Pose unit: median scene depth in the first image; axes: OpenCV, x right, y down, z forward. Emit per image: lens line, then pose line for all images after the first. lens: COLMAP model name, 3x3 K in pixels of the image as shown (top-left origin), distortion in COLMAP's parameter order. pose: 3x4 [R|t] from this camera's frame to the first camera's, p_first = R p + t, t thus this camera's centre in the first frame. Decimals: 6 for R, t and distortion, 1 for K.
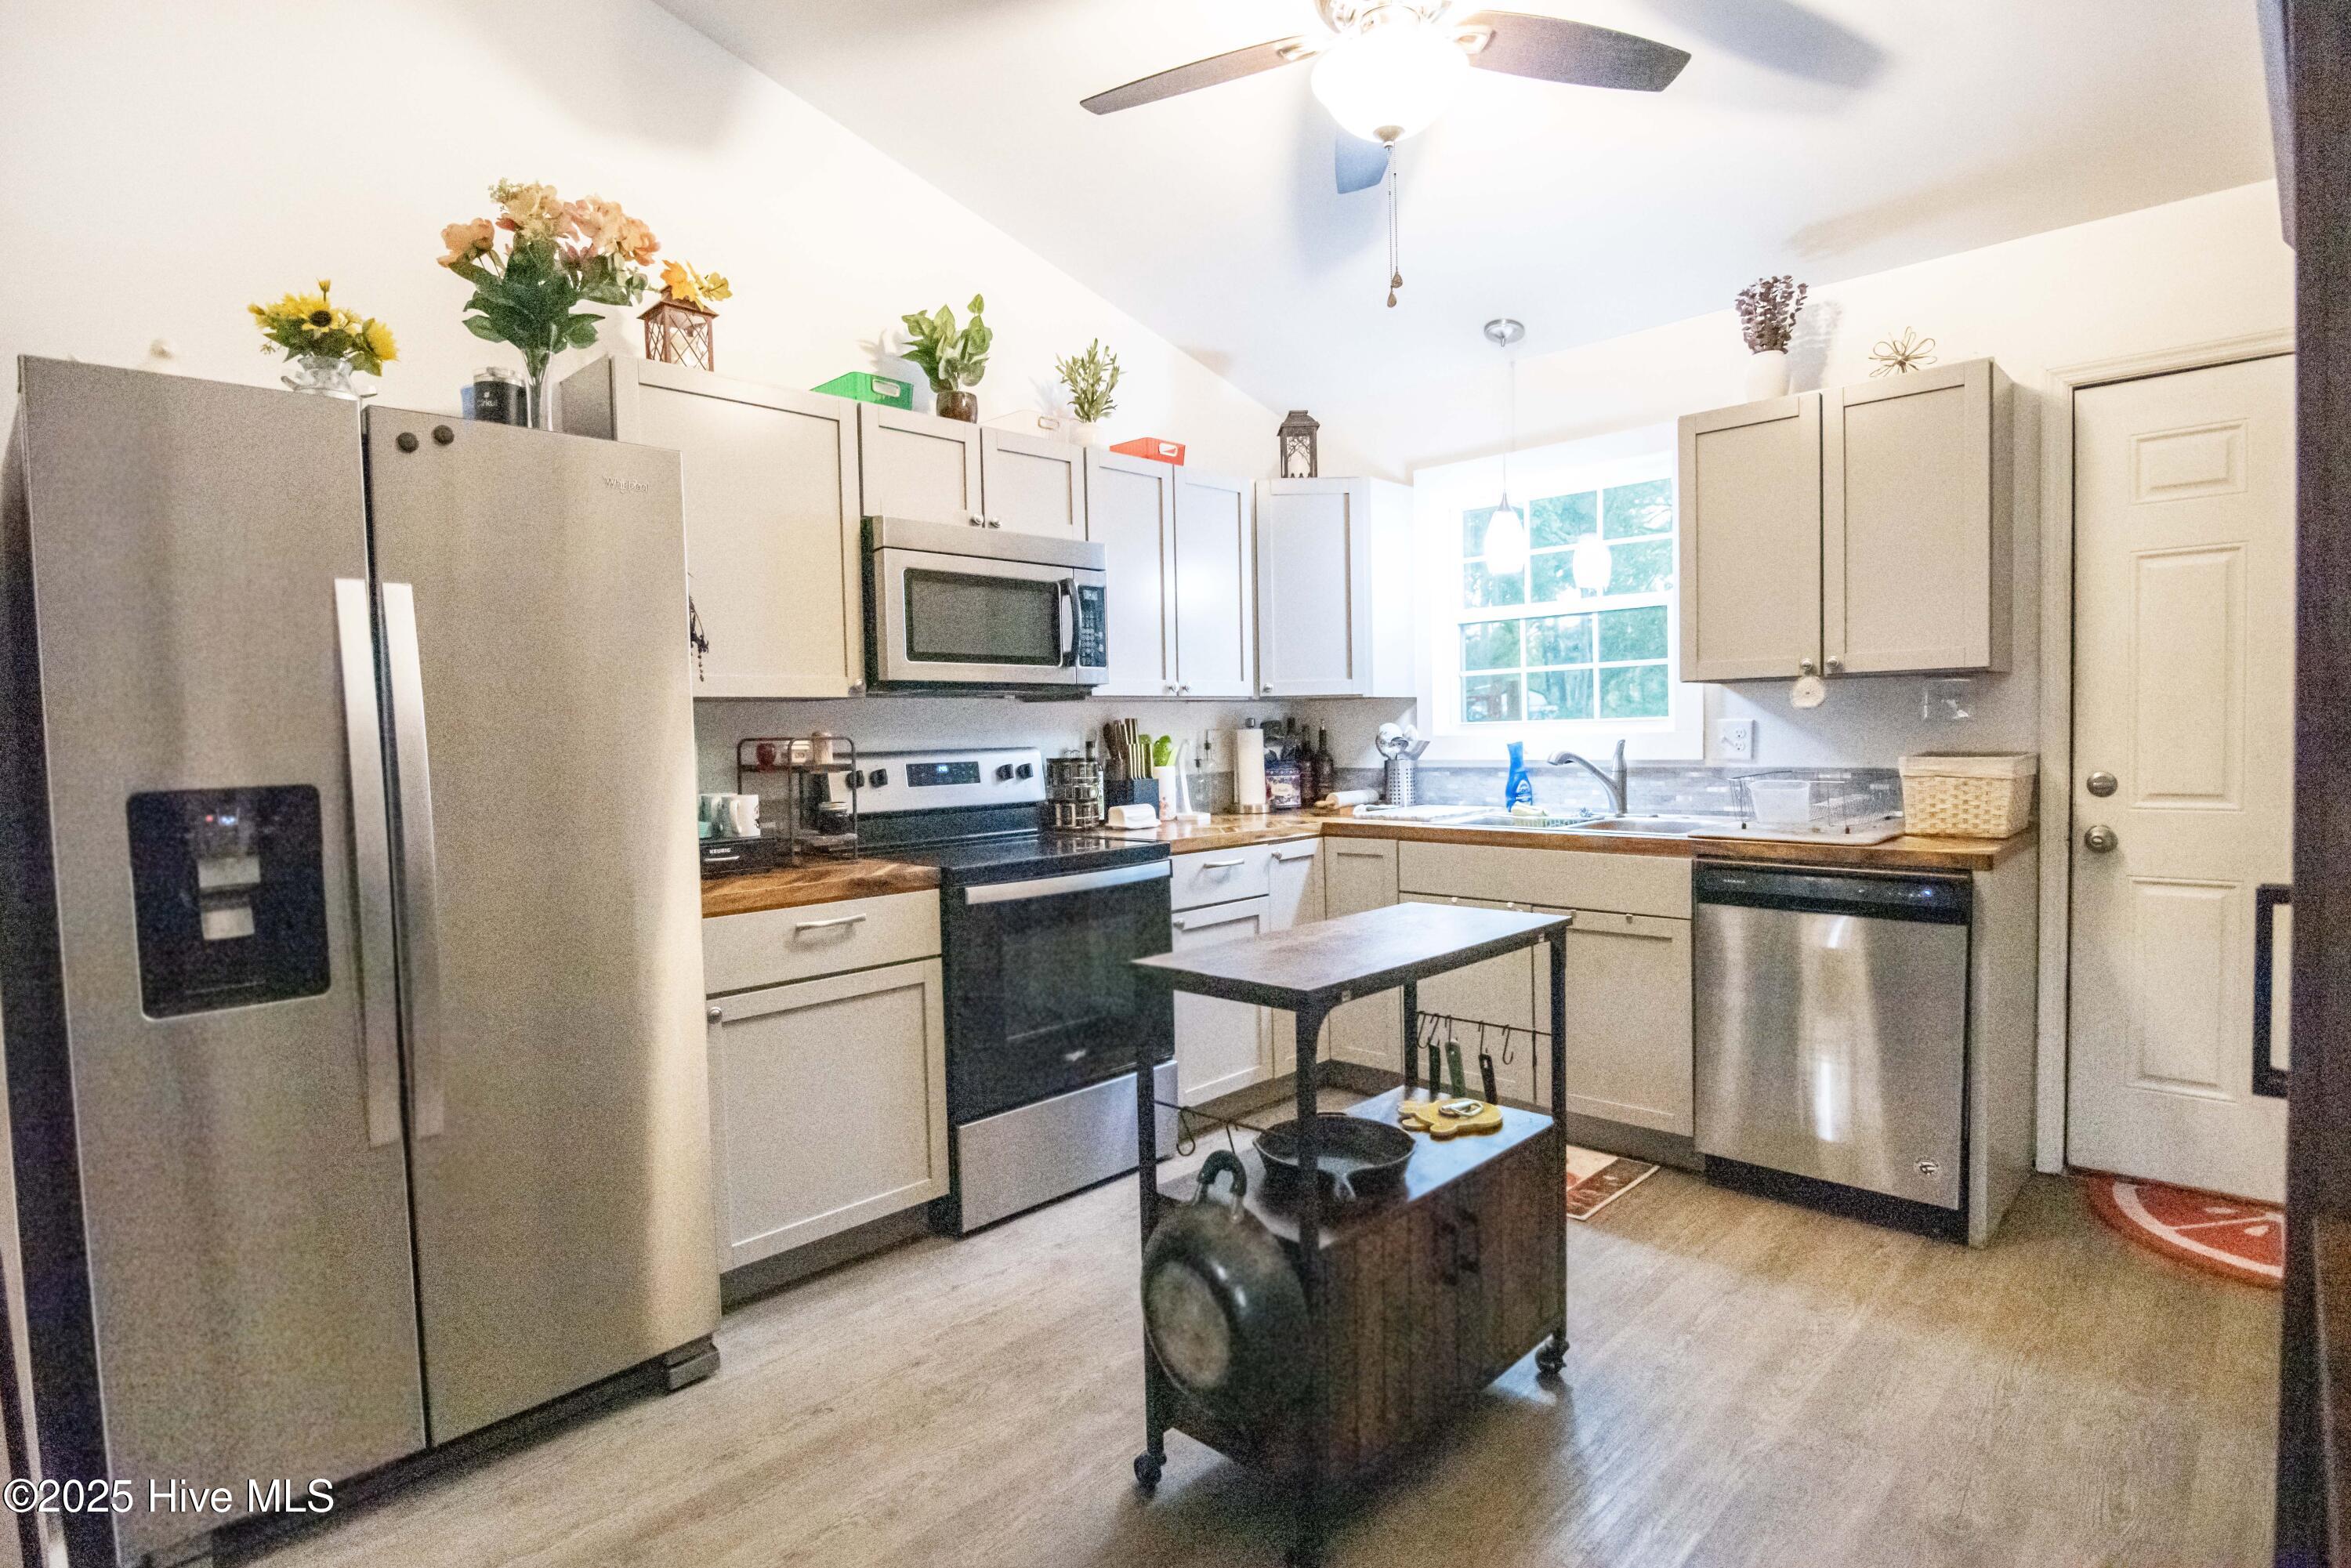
lens RADIAL K [[1174.7, 0, 1188.3], [0, 1174.7, 787.7], [0, 0, 1]] dist [-0.019945, 0.000939]
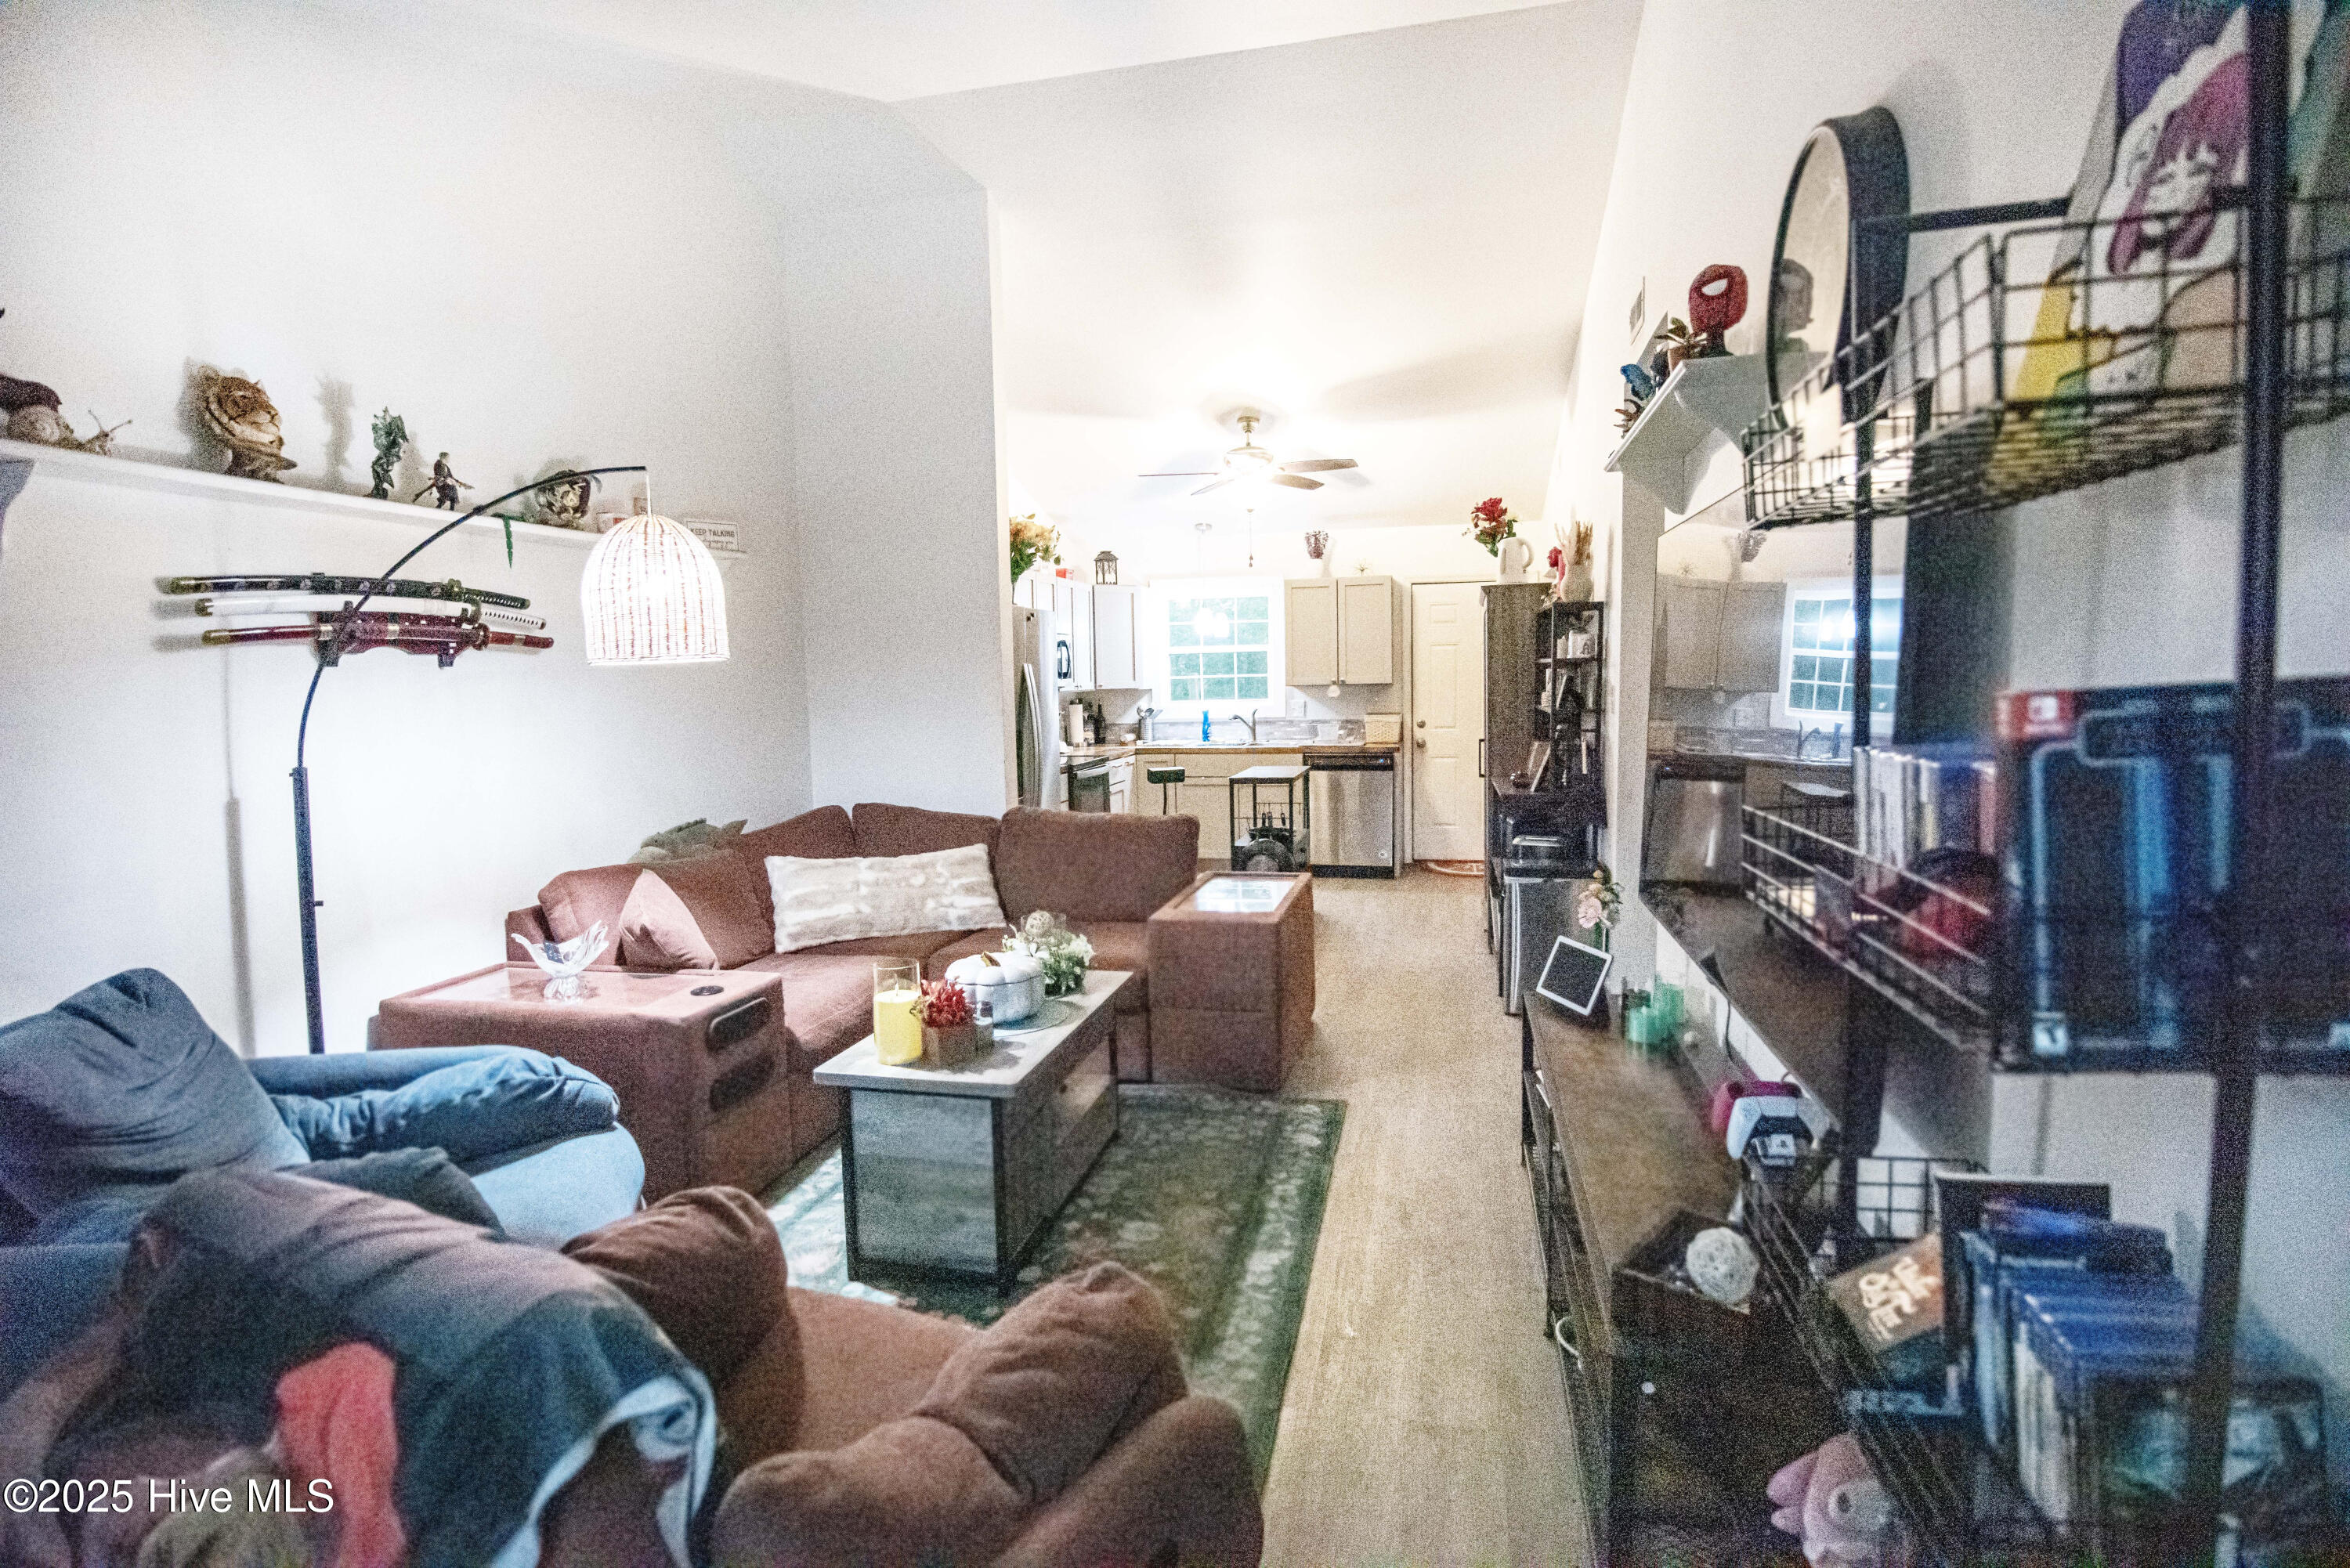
lens RADIAL K [[1174.2, 0, 1167.0], [0, 1174.2, 773.3], [0, 0, 1]] dist [-0.019945, 0.000939]
pose [[0.852663, -0.036763, 0.521167, -1.151003], [0.026051, 0.999272, 0.027866, 0.020390], [-0.521812, -0.010184, 0.853000, -1.045042]]
